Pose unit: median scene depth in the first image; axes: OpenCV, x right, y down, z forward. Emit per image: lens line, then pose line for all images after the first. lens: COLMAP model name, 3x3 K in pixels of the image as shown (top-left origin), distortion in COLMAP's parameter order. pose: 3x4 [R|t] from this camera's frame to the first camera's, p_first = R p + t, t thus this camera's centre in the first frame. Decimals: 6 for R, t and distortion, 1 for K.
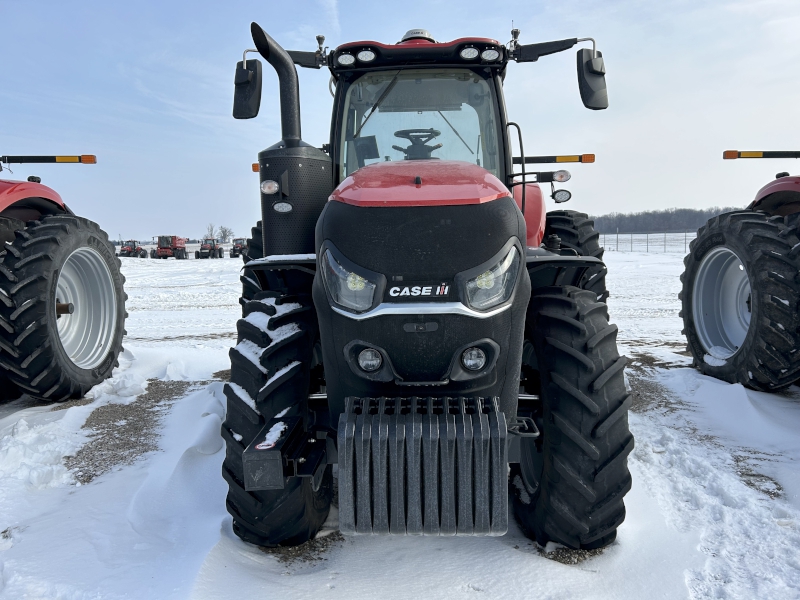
lens RADIAL K [[599.8, 0, 402.1], [0, 599.8, 296.7], [0, 0, 1]] dist [0.028728, -0.007957]
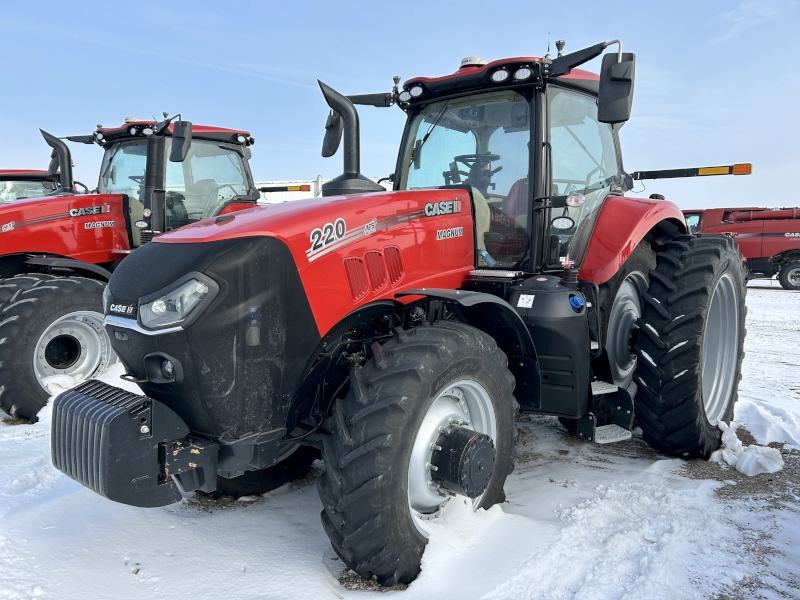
lens RADIAL K [[599.8, 0, 398.1], [0, 599.8, 299.8], [0, 0, 1]] dist [0.028728, -0.007957]
pose [[0.794207, 0.086737, -0.601425, 0.597931], [-0.088639, 0.995710, 0.026549, -0.054268], [0.601147, 0.032224, 0.798488, 0.135186]]
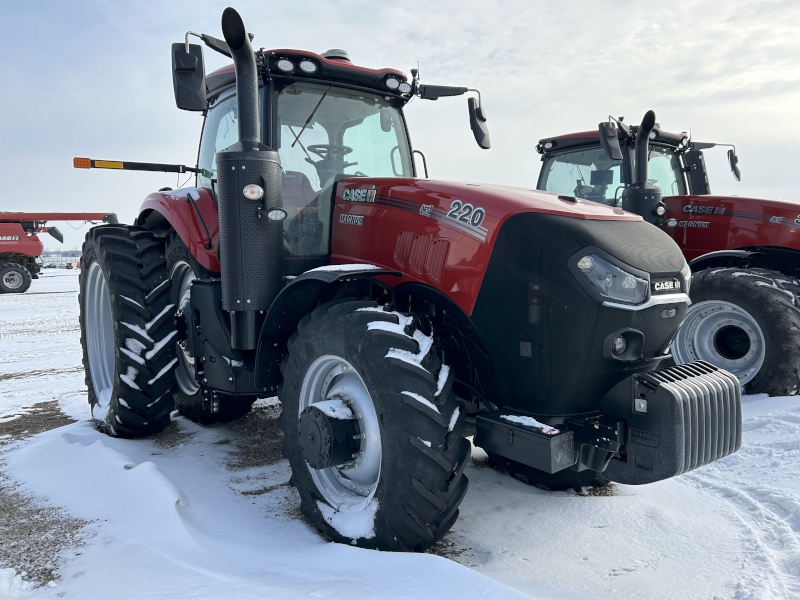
lens RADIAL K [[599.8, 0, 397.4], [0, 599.8, 303.6], [0, 0, 1]] dist [0.028728, -0.007957]
pose [[0.792234, -0.041378, 0.608813, -0.563691], [0.055598, 0.998443, -0.004489, 0.001303], [-0.607679, 0.037405, 0.793301, 0.141908]]
